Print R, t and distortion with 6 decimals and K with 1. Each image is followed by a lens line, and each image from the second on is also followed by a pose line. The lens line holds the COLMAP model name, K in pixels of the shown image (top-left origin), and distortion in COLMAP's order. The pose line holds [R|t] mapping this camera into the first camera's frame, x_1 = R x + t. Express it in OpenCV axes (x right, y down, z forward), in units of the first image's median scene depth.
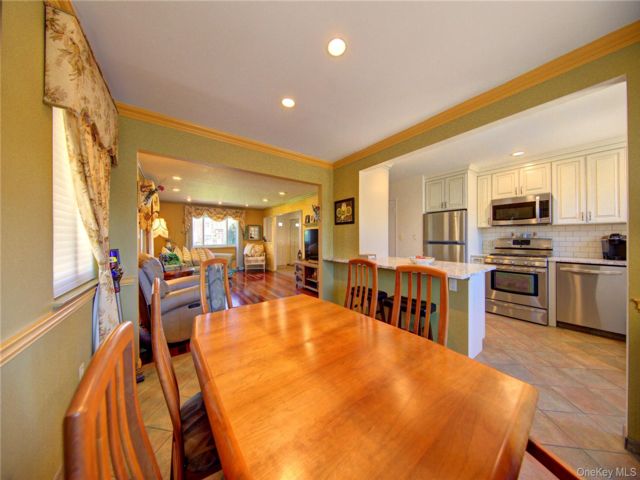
lens RADIAL K [[200.9, 0, 323.8], [0, 200.9, 239.4], [0, 0, 1]] dist [-0.010576, 0.000003]
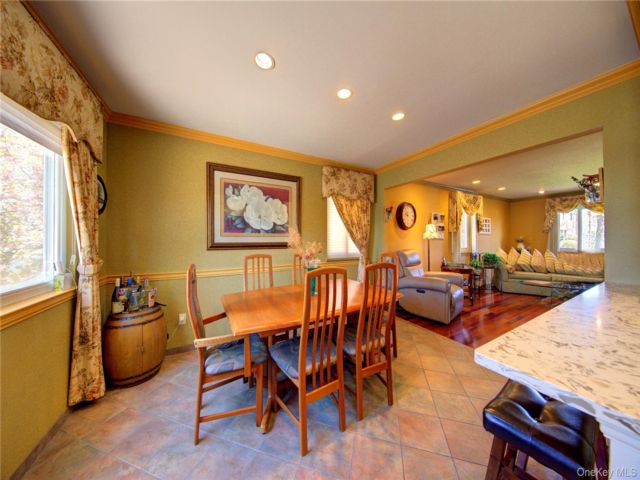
lens RADIAL K [[204.9, 0, 320.2], [0, 204.9, 238.1], [0, 0, 1]] dist [-0.000365, -0.000031]
pose [[-0.143853, -0.001753, -0.989598, 0.255906], [-0.004781, 0.999988, -0.001076, -0.002254], [0.989588, 0.004576, -0.143859, 0.187835]]
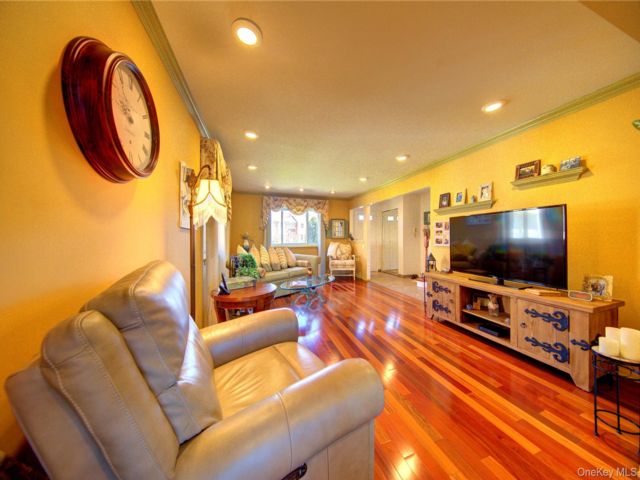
lens RADIAL K [[199.4, 0, 320.0], [0, 199.4, 240.0], [0, 0, 1]] dist [-0.000029, -0.000017]
pose [[0.945981, 0.004647, -0.324188, -0.183019], [-0.003585, 0.999986, 0.003872, 0.009679], [0.324201, -0.002501, 0.945985, 0.266396]]
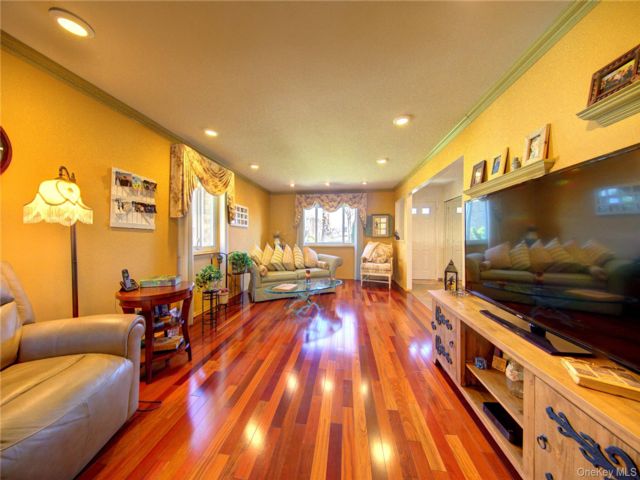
lens RADIAL K [[200.9, 0, 323.8], [0, 200.9, 239.4], [0, 0, 1]] dist [-0.010576, 0.000003]
pose [[0.725927, 0.008540, -0.687719, -0.028620], [-0.004911, 0.999962, 0.007235, 0.009555], [0.687754, -0.001875, 0.725941, 0.439450]]
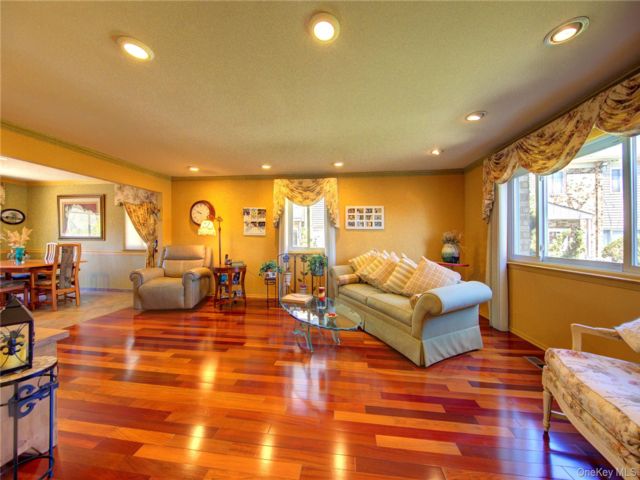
lens RADIAL K [[231.7, 0, 342.0], [0, 231.7, 239.6], [0, 0, 1]] dist [-0.000896, -0.000275]
pose [[-0.689912, -0.006791, -0.723862, -0.127078], [-0.012523, 0.999918, 0.002555, 0.003606], [0.723785, 0.010828, -0.689940, 1.094910]]
